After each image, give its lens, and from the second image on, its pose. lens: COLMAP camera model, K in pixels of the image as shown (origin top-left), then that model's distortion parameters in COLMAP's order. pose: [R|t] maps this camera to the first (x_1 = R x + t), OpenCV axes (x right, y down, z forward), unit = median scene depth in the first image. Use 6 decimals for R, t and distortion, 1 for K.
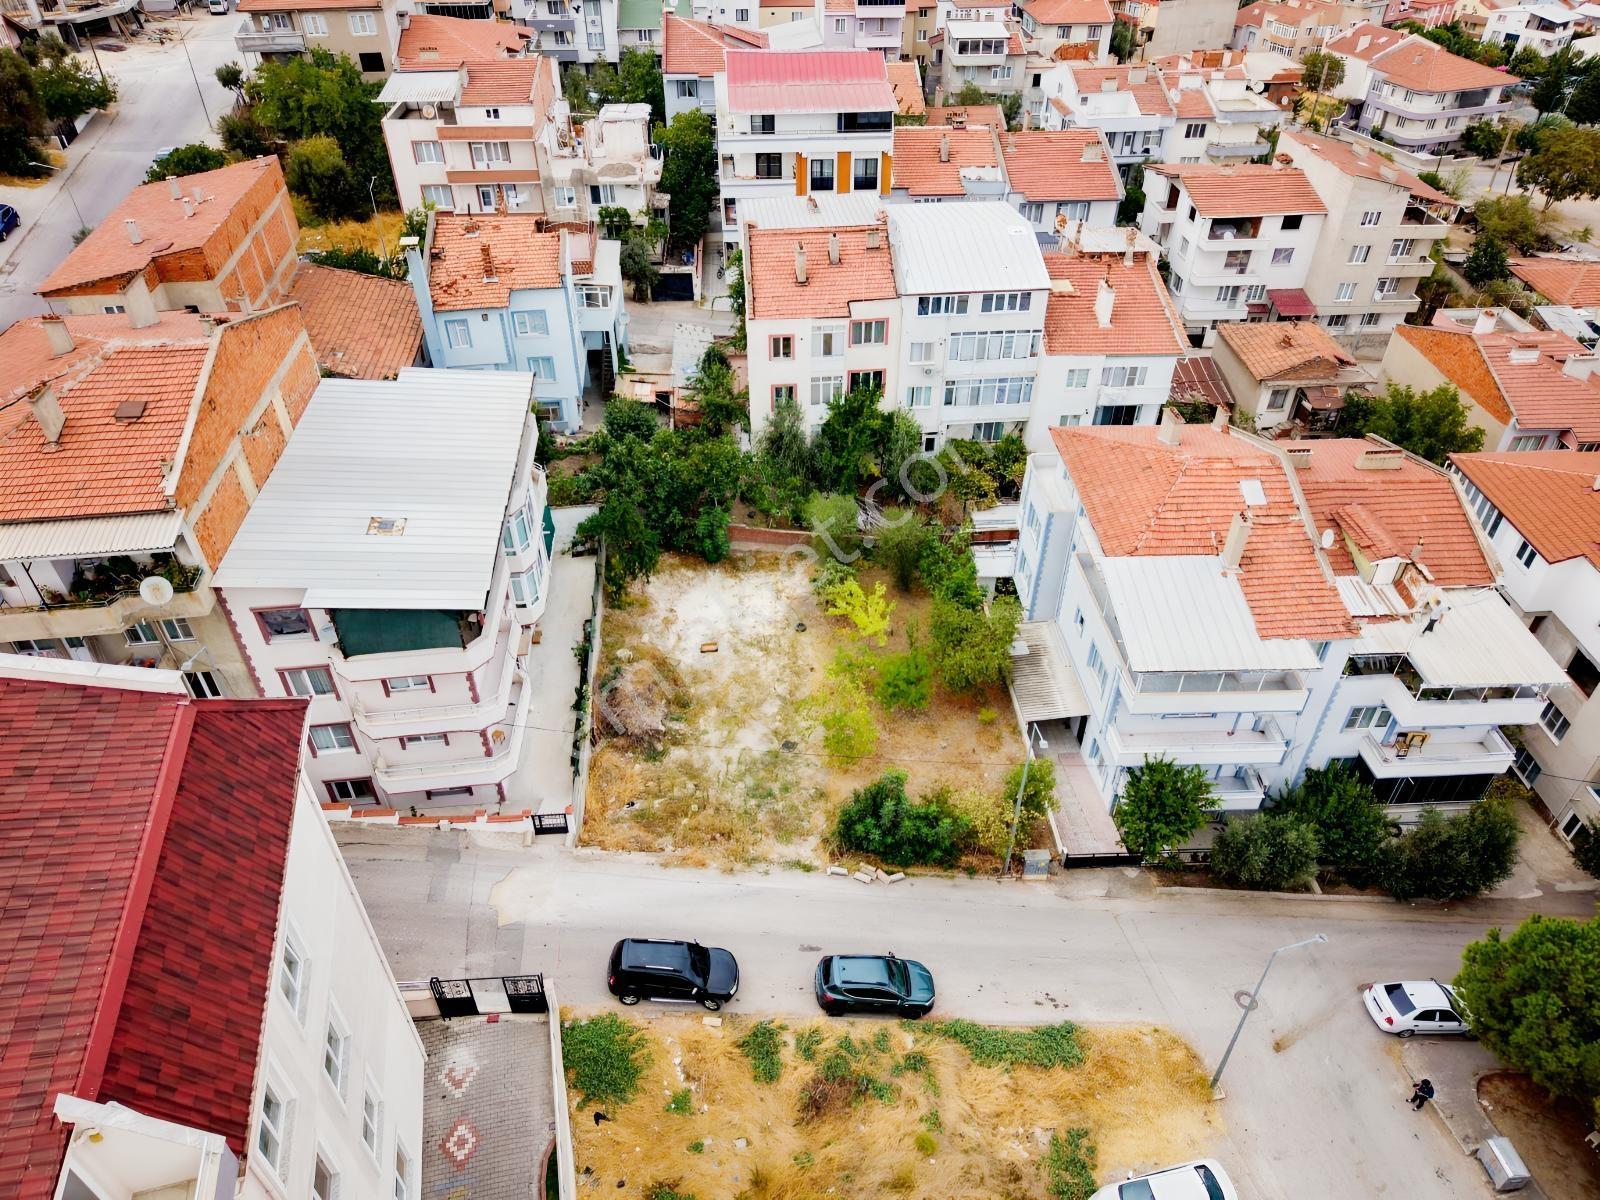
lens RADIAL K [[1071.7, 0, 799.9], [0, 1071.7, 597.6], [0, 0, 1]] dist [0.025877, -0.026952]
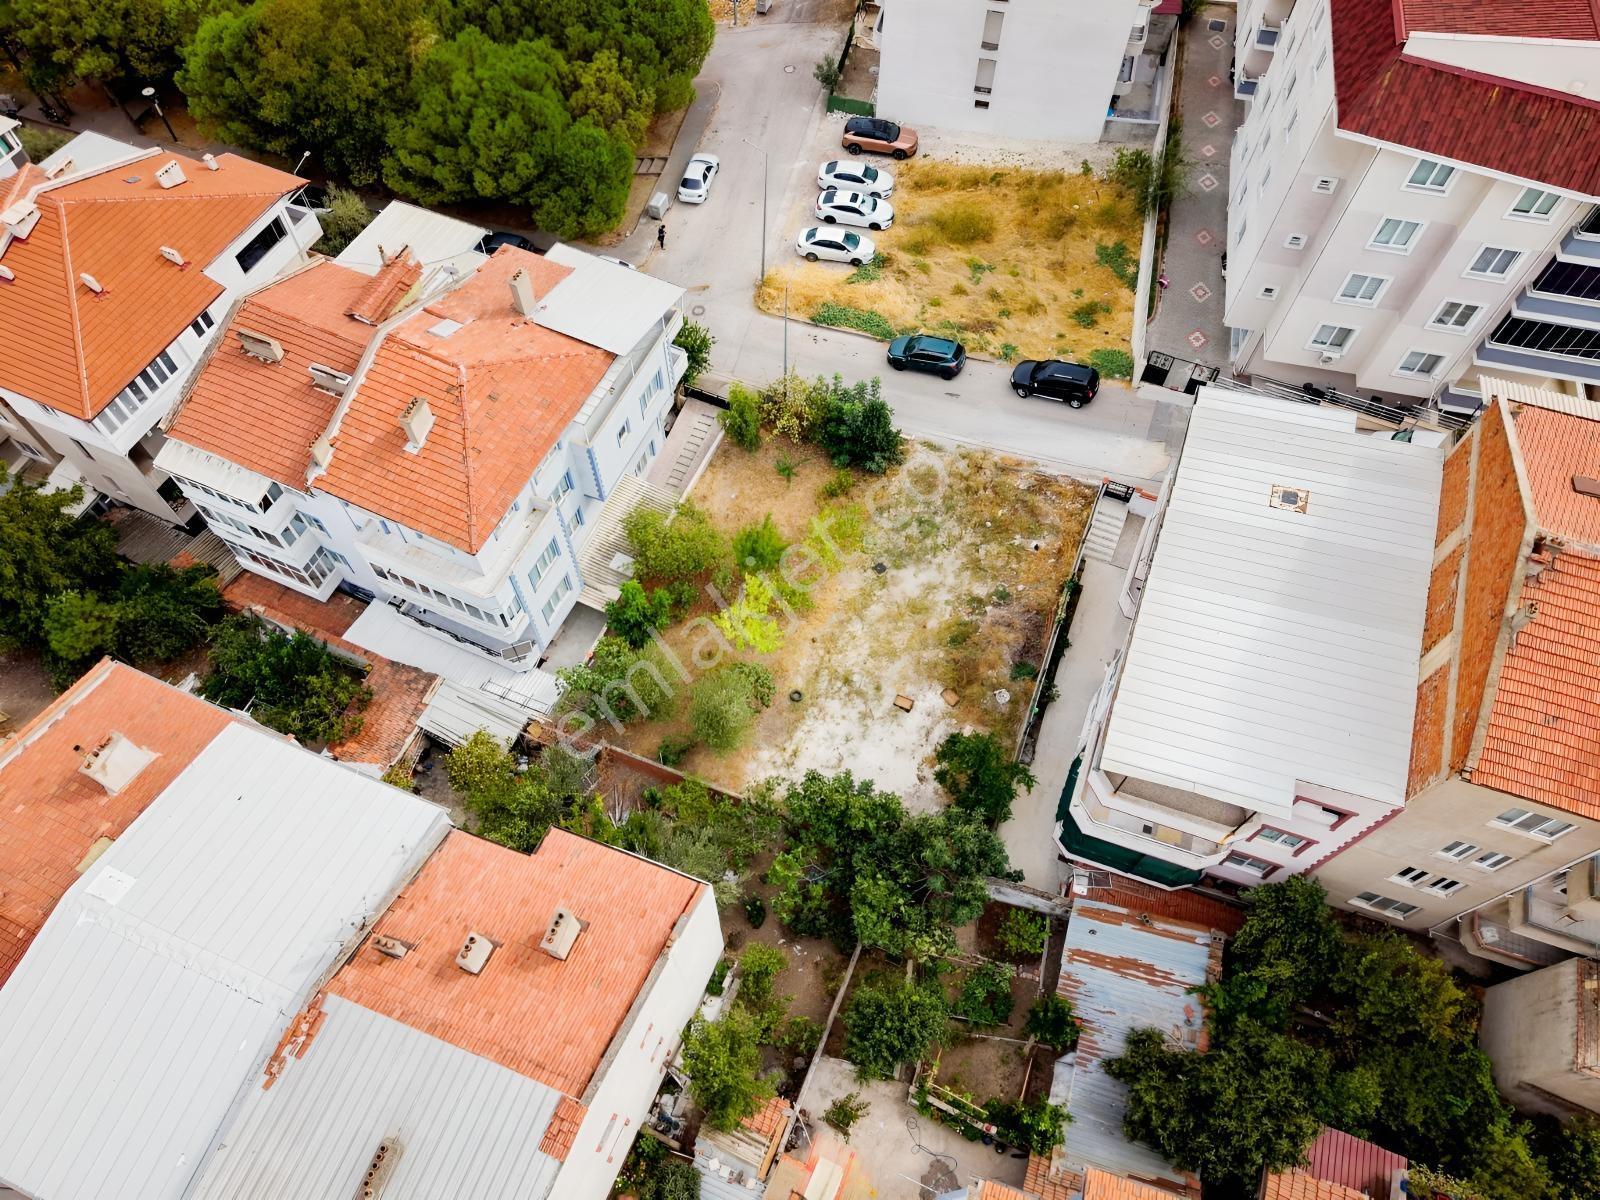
lens RADIAL K [[1071.7, 0, 798.2], [0, 1071.7, 603.6], [0, 0, 1]] dist [0.025877, -0.026952]
pose [[-0.893634, -0.393496, 0.215824, -0.169093], [0.272489, -0.093606, 0.957595, -0.850287], [-0.356607, 0.914549, 0.190873, 0.779808]]
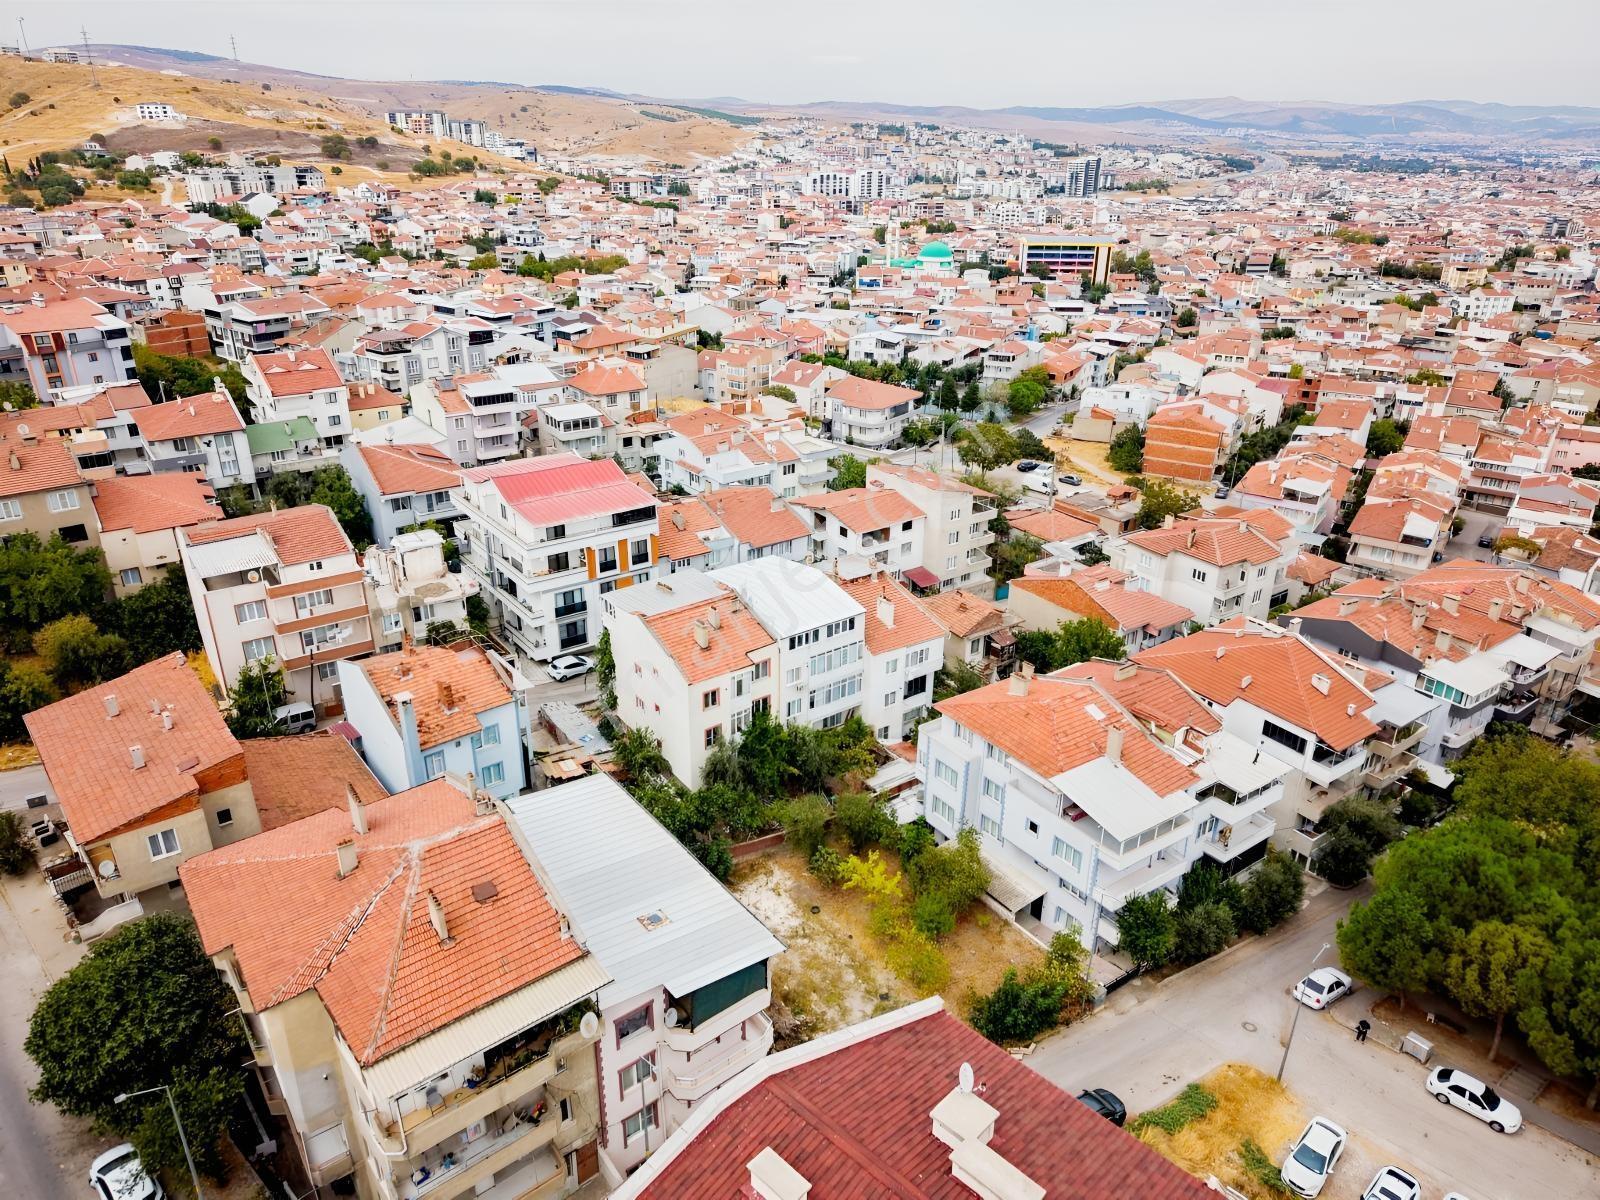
lens RADIAL K [[1071.7, 0, 800.5], [0, 1071.7, 592.1], [0, 0, 1]] dist [0.025877, -0.026952]
pose [[0.848447, -0.206633, 0.487279, -0.562281], [0.325096, 0.929964, -0.171698, -0.110175], [-0.417673, 0.304089, 0.856200, -0.177648]]
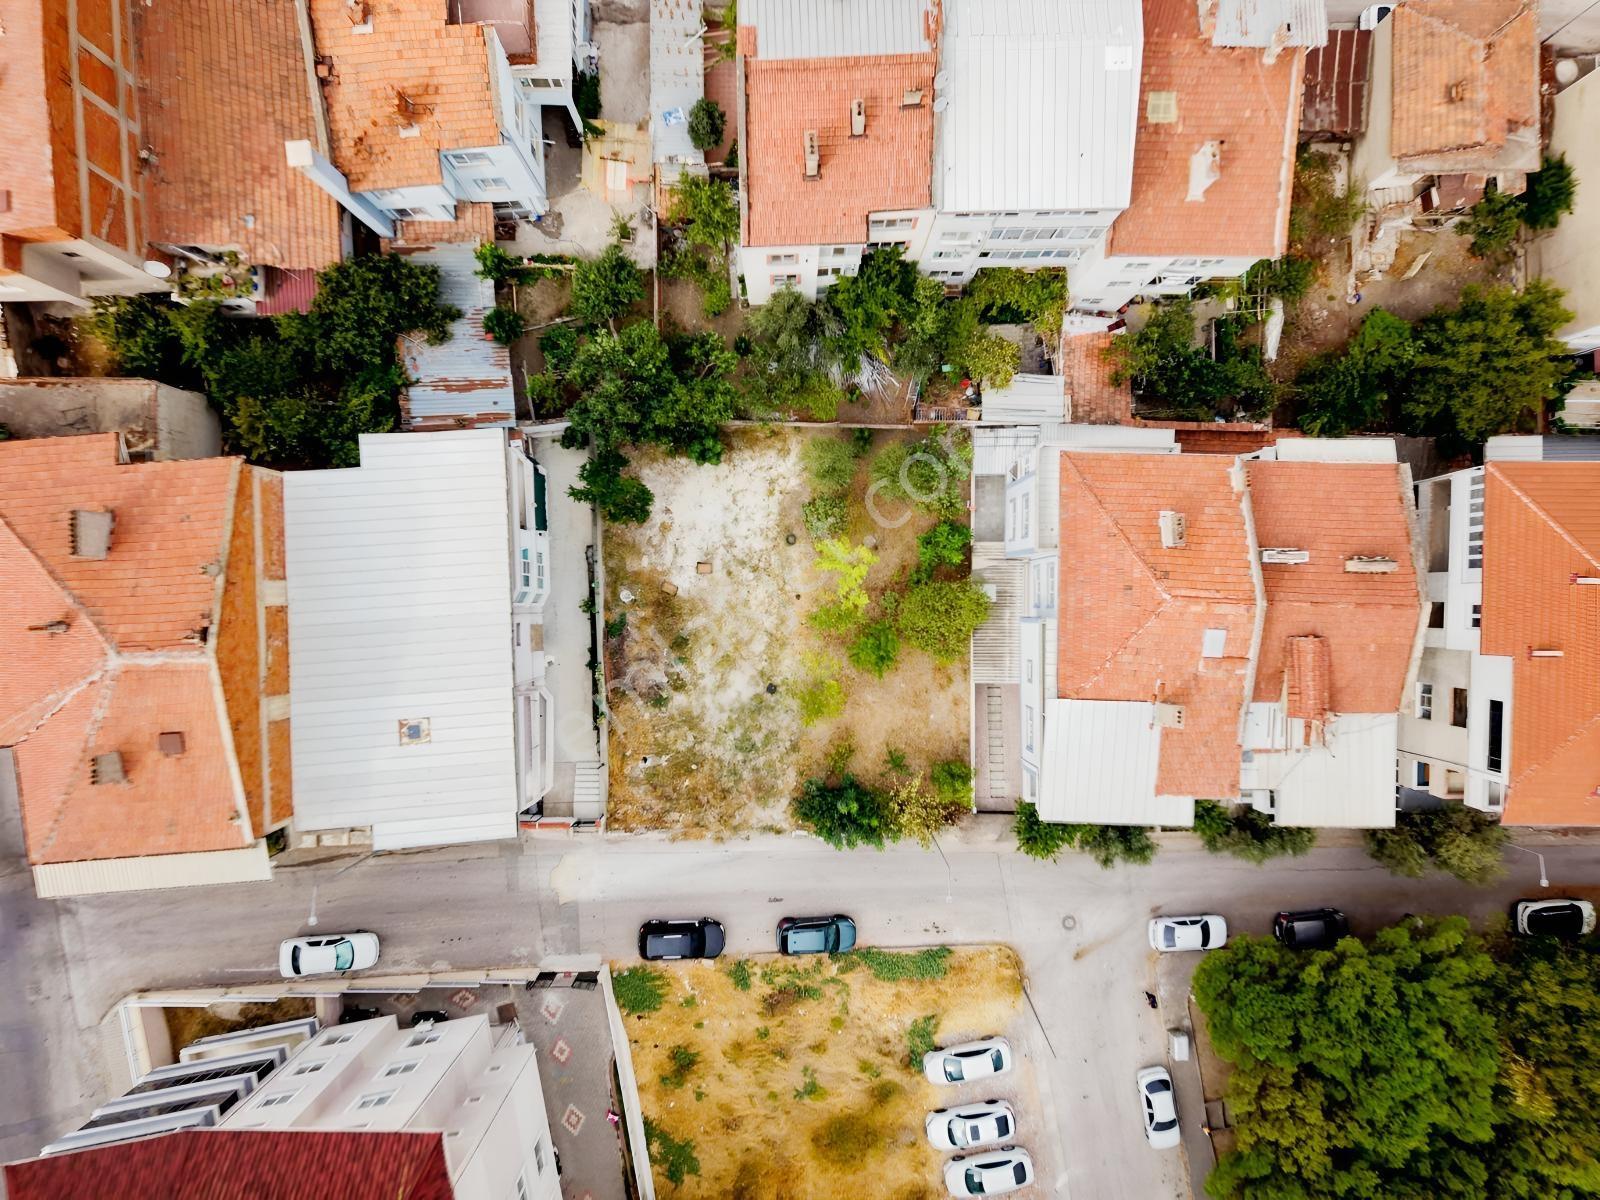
lens RADIAL K [[1071.7, 0, 800.3], [0, 1071.7, 603.1], [0, 0, 1]] dist [0.025877, -0.026952]
pose [[0.998235, 0.059210, 0.004681, 0.009200], [-0.040826, 0.626775, 0.778130, -0.778172], [0.043140, -0.776948, 0.628085, 0.297295]]
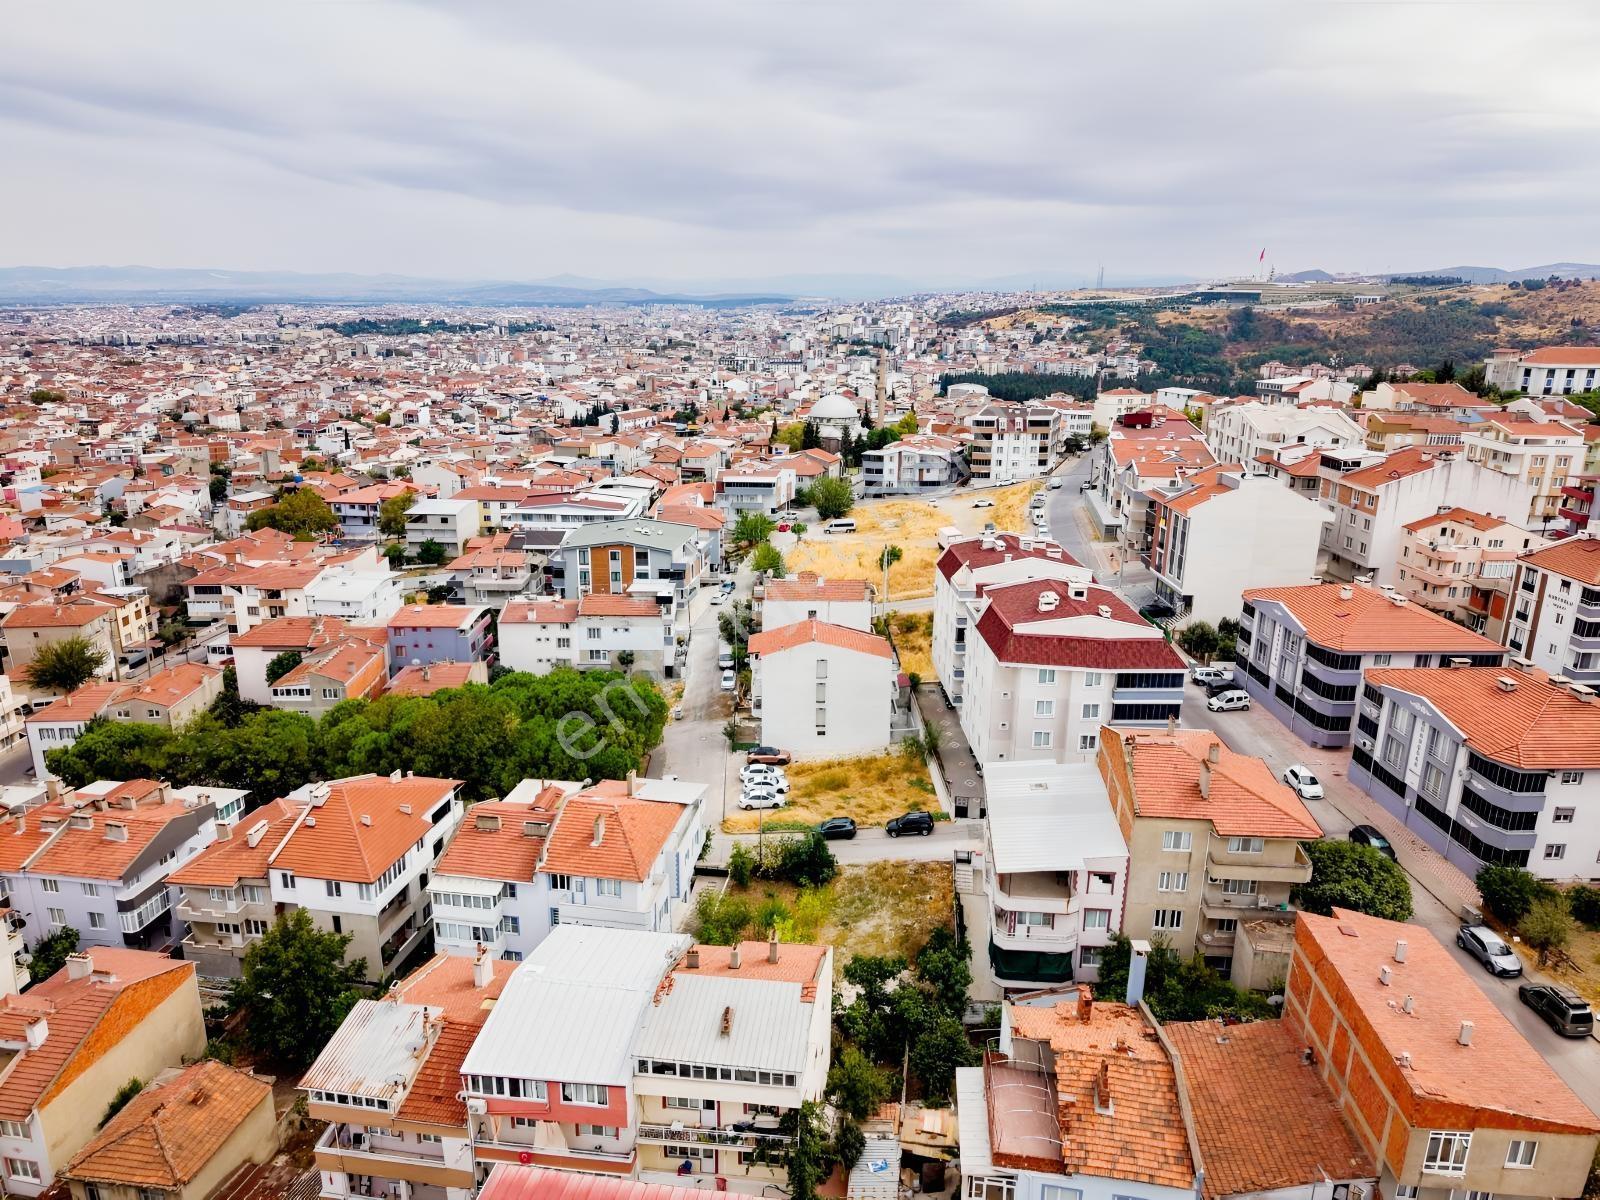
lens RADIAL K [[1071.7, 0, 795.2], [0, 1071.7, 600.0], [0, 0, 1]] dist [0.025877, -0.026952]
pose [[-0.977968, -0.069189, 0.196956, -0.224785], [0.121632, 0.577925, 0.806975, -1.498057], [-0.169660, 0.813152, -0.556777, 1.439317]]
